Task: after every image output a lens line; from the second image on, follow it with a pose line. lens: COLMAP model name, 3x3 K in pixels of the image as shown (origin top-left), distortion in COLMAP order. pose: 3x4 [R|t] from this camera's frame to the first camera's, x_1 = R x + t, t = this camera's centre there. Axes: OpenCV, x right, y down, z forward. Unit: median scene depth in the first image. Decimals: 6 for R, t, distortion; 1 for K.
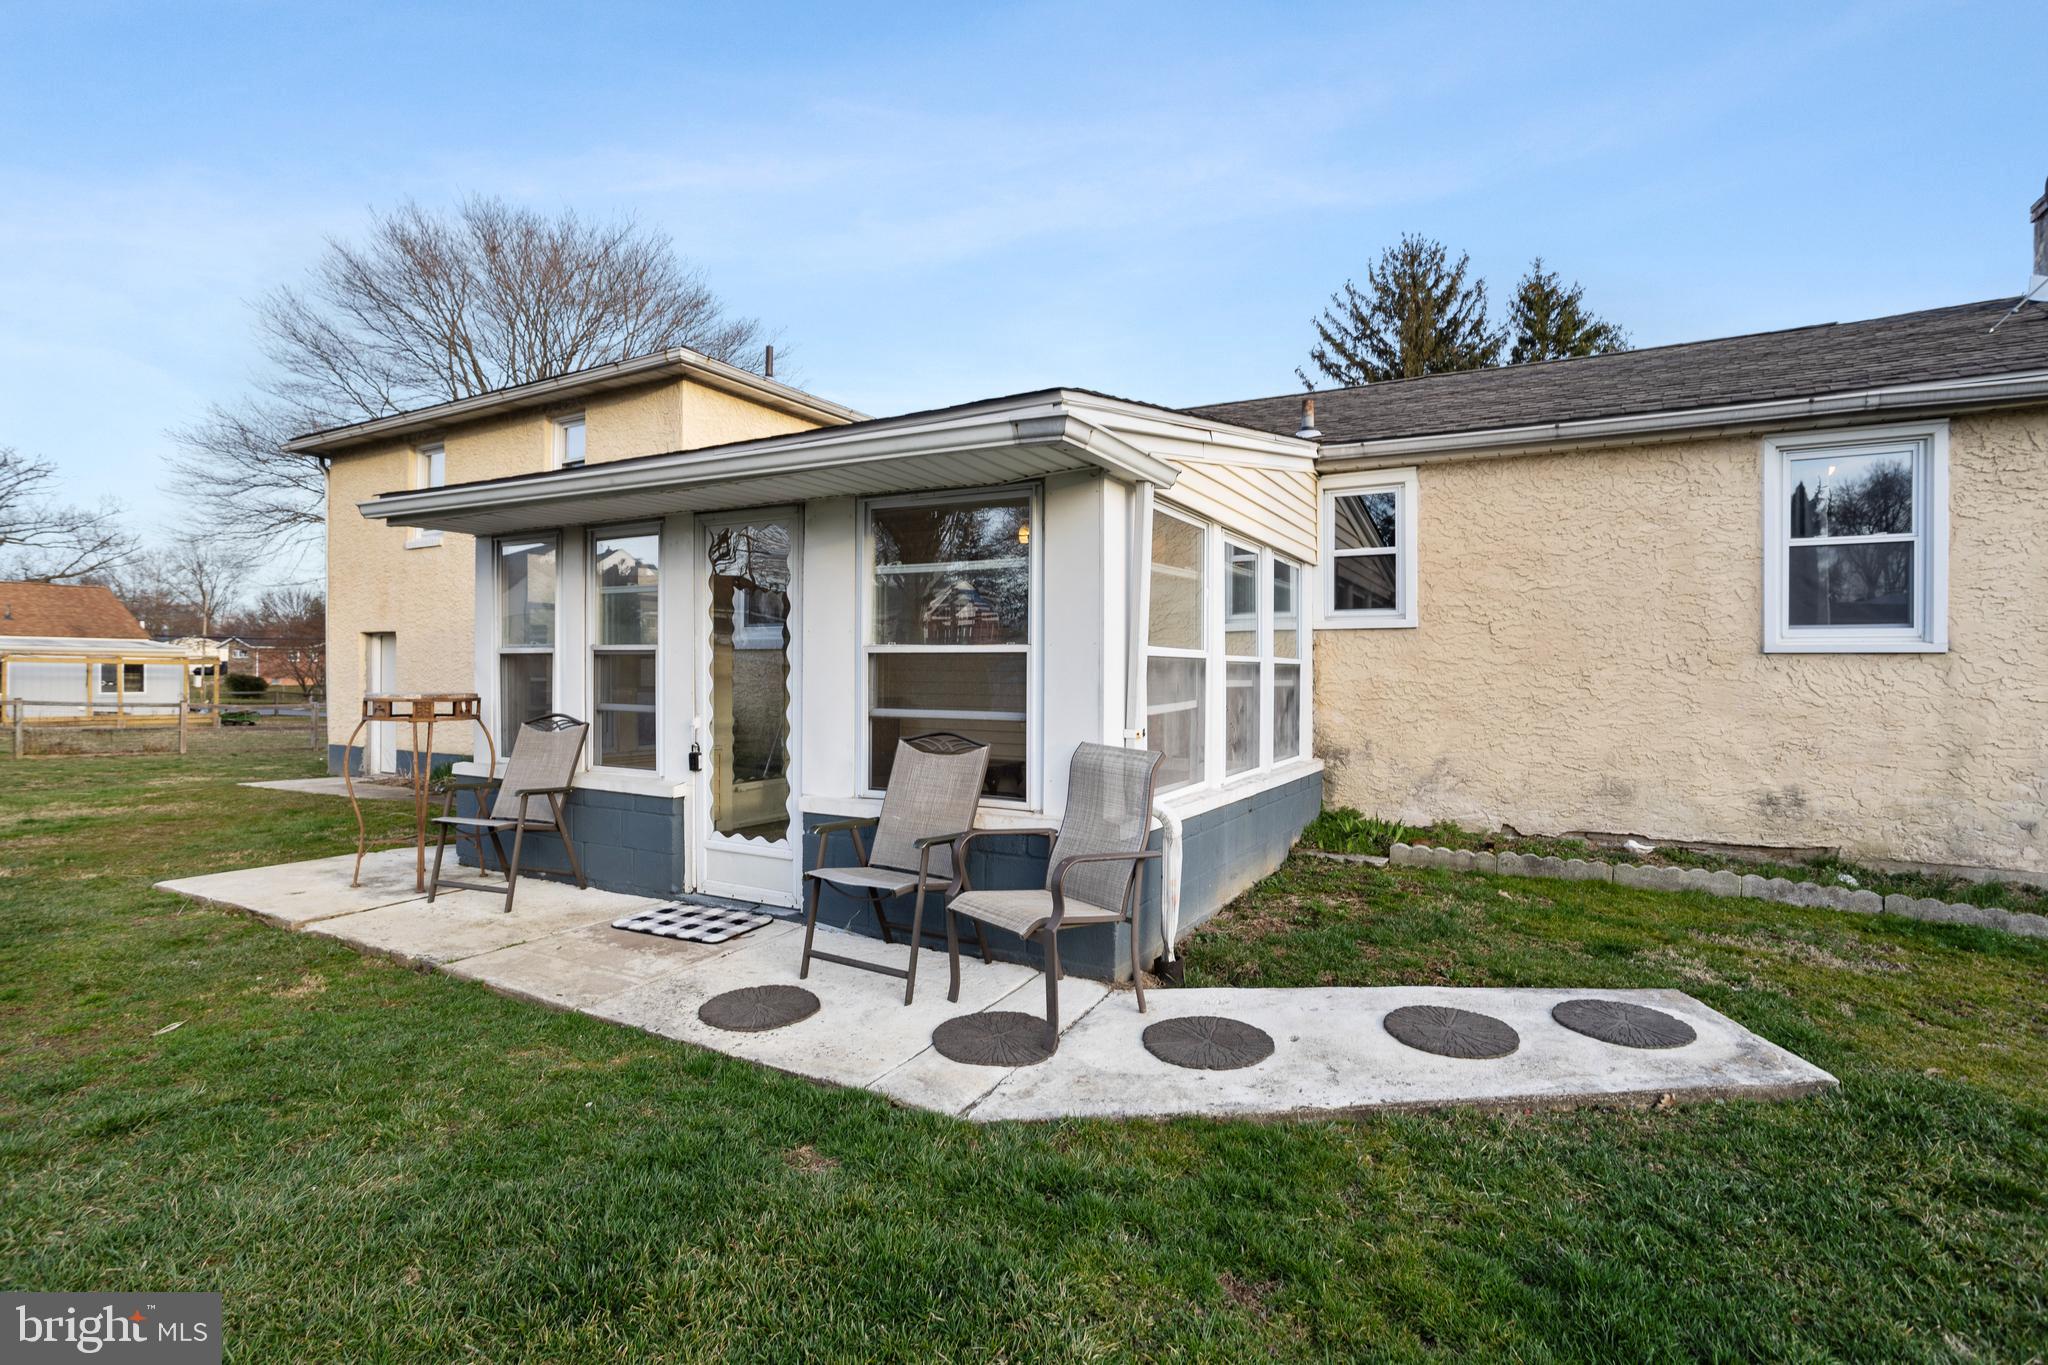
lens RADIAL K [[995.8, 0, 1017.5], [0, 995.8, 656.0], [0, 0, 1]] dist [-0.055378, 0.031016]
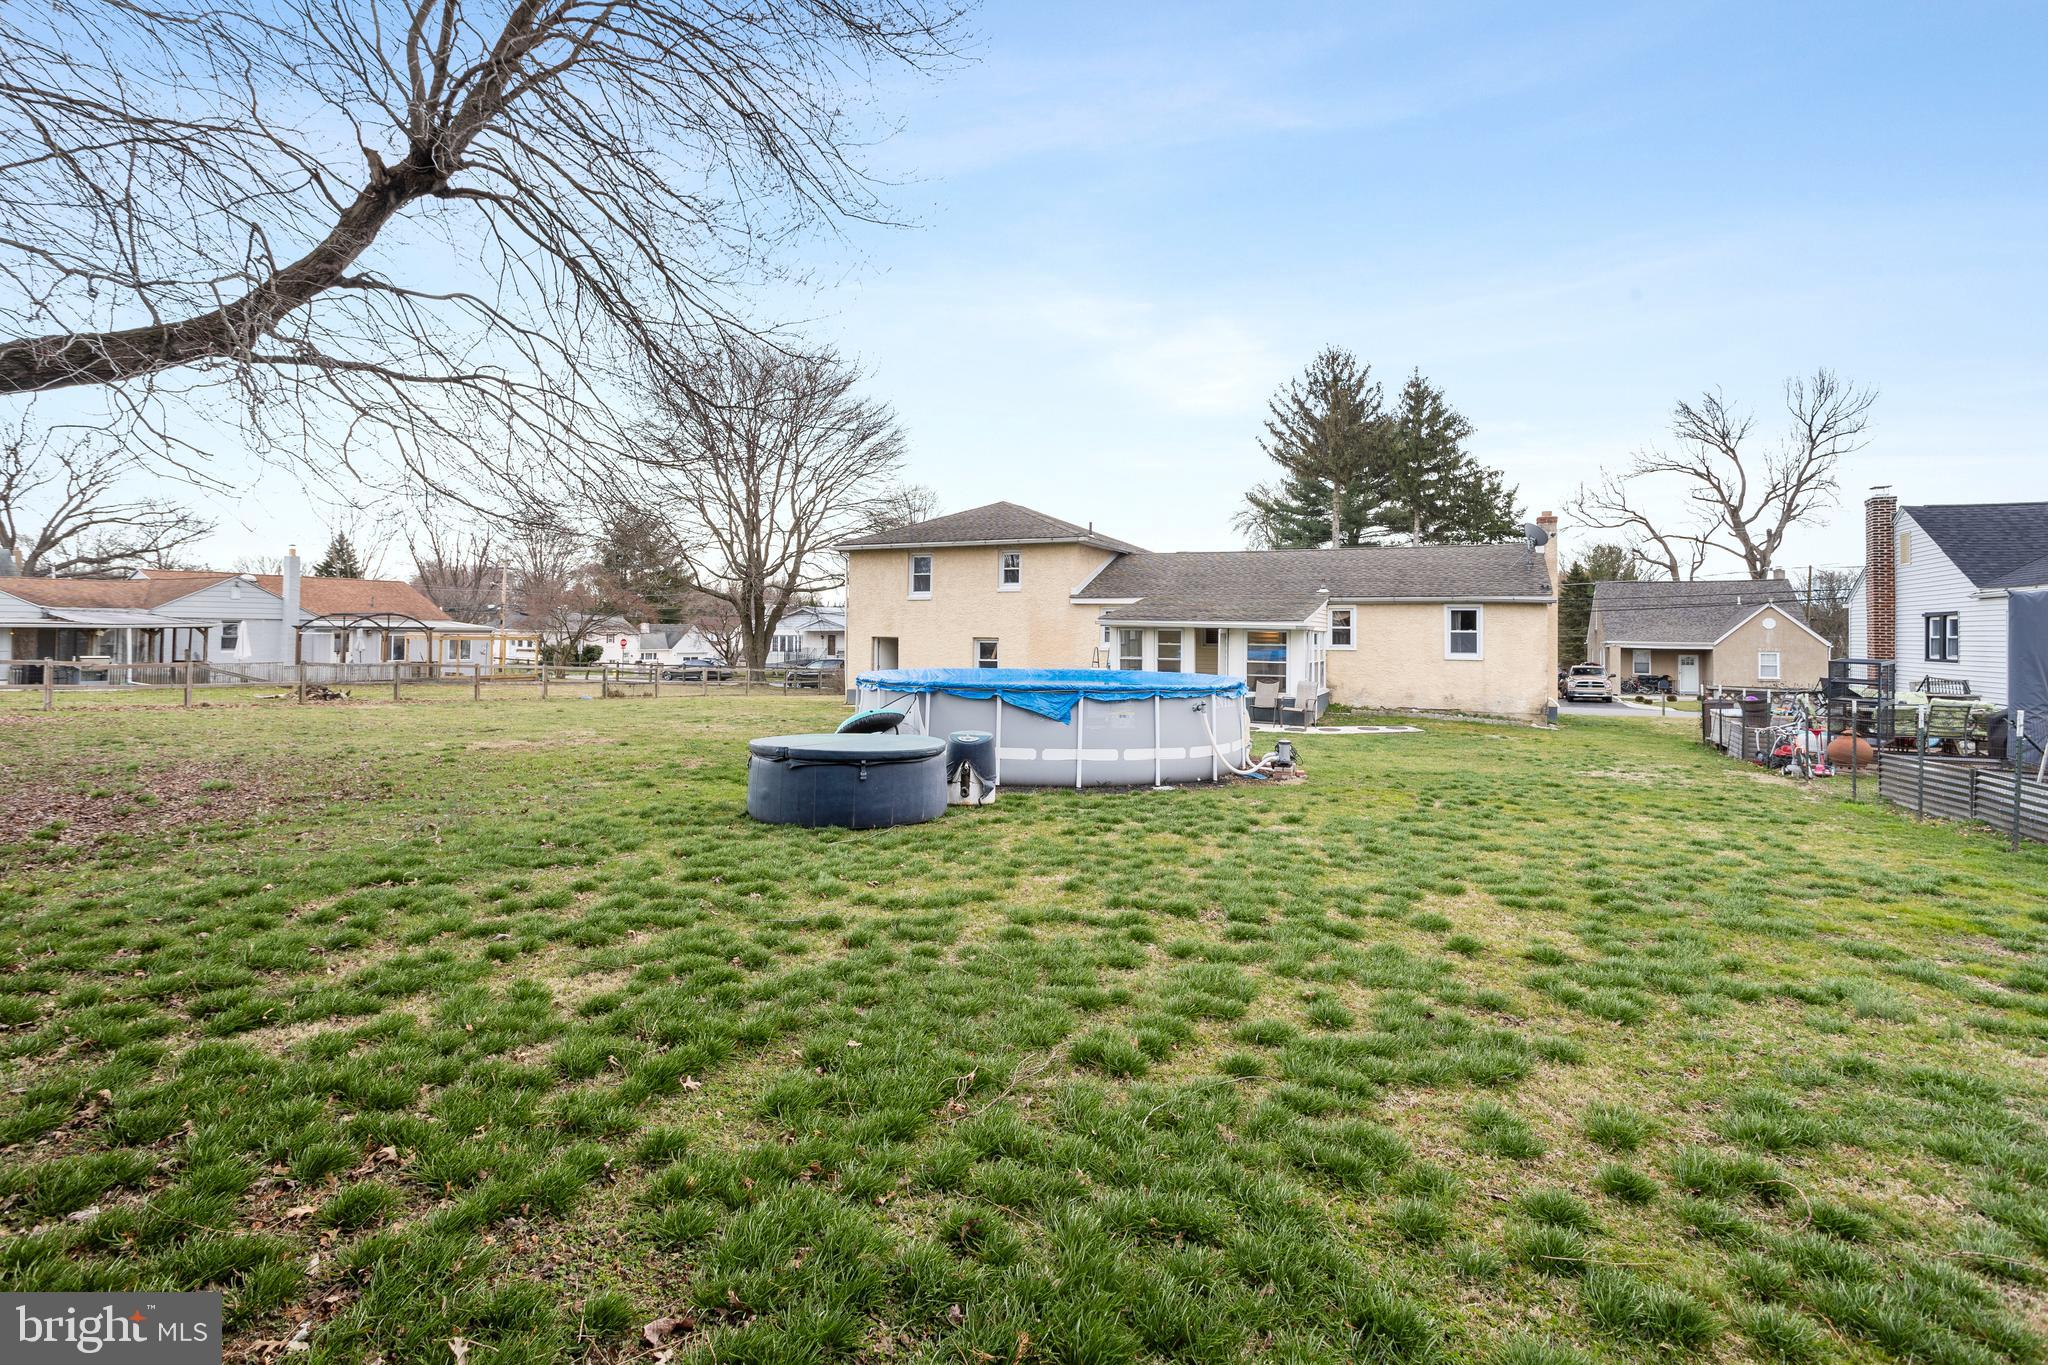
lens RADIAL K [[995.8, 0, 1017.5], [0, 995.8, 656.0], [0, 0, 1]] dist [-0.055378, 0.031016]
pose [[0.996229, -0.015096, 0.085436, -1.048416], [0.012164, 0.999322, 0.034743, -0.137814], [-0.085903, -0.033573, 0.995738, -2.297411]]
